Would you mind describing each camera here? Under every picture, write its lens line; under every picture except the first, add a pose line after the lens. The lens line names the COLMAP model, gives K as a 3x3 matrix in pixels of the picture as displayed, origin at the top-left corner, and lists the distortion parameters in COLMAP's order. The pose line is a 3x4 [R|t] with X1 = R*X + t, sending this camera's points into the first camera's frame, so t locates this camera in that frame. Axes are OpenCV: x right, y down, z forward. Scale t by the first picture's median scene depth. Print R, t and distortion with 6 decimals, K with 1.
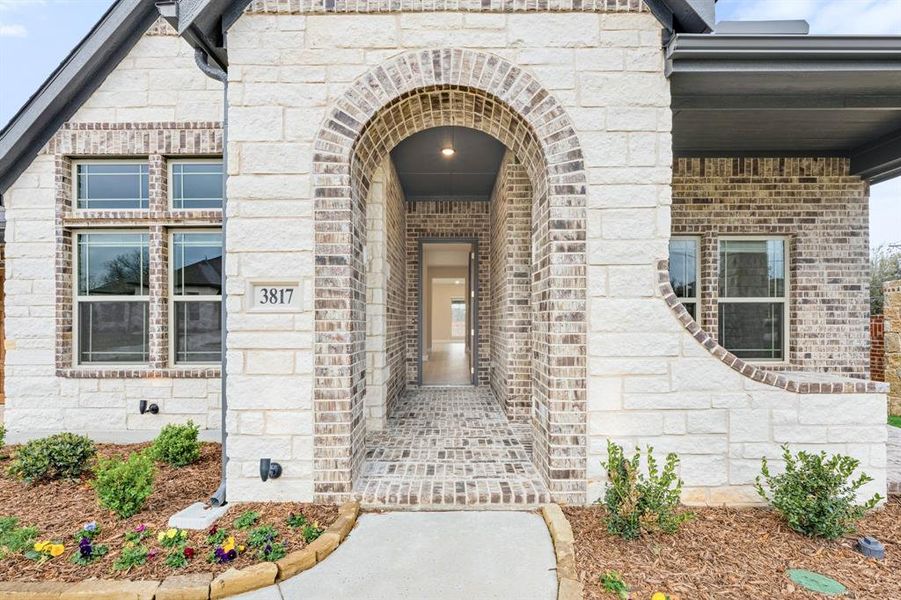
lens RADIAL K [[414.8, 0, 462.0], [0, 414.8, 307.2], [0, 0, 1]] dist [-0.000140, 0.000266]
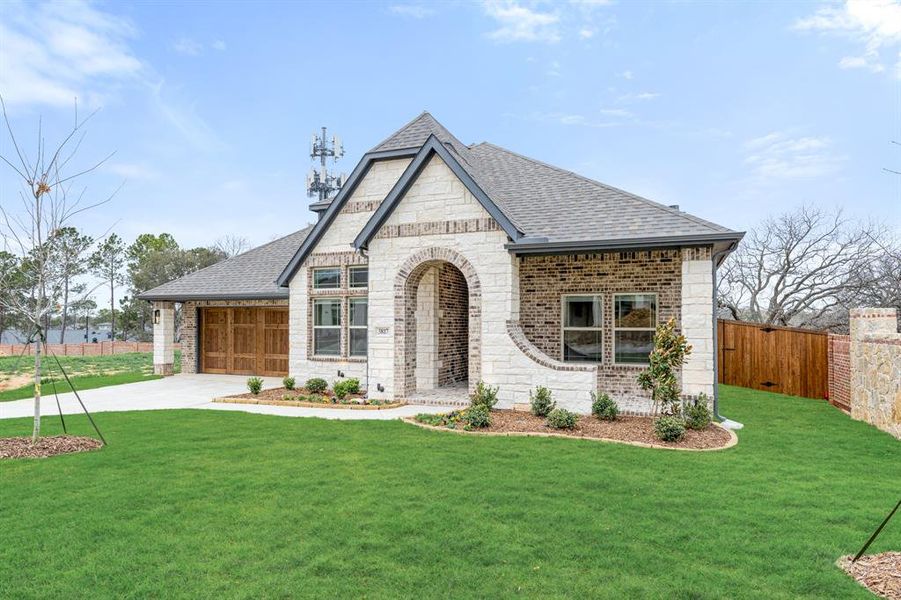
lens RADIAL K [[414.8, 0, 462.0], [0, 414.8, 307.2], [0, 0, 1]] dist [-0.000140, 0.000266]
pose [[0.951085, -0.009023, -0.308797, 0.621511], [0.001587, 0.999703, -0.024322, -0.078184], [0.308925, 0.022642, 0.950817, -1.018827]]
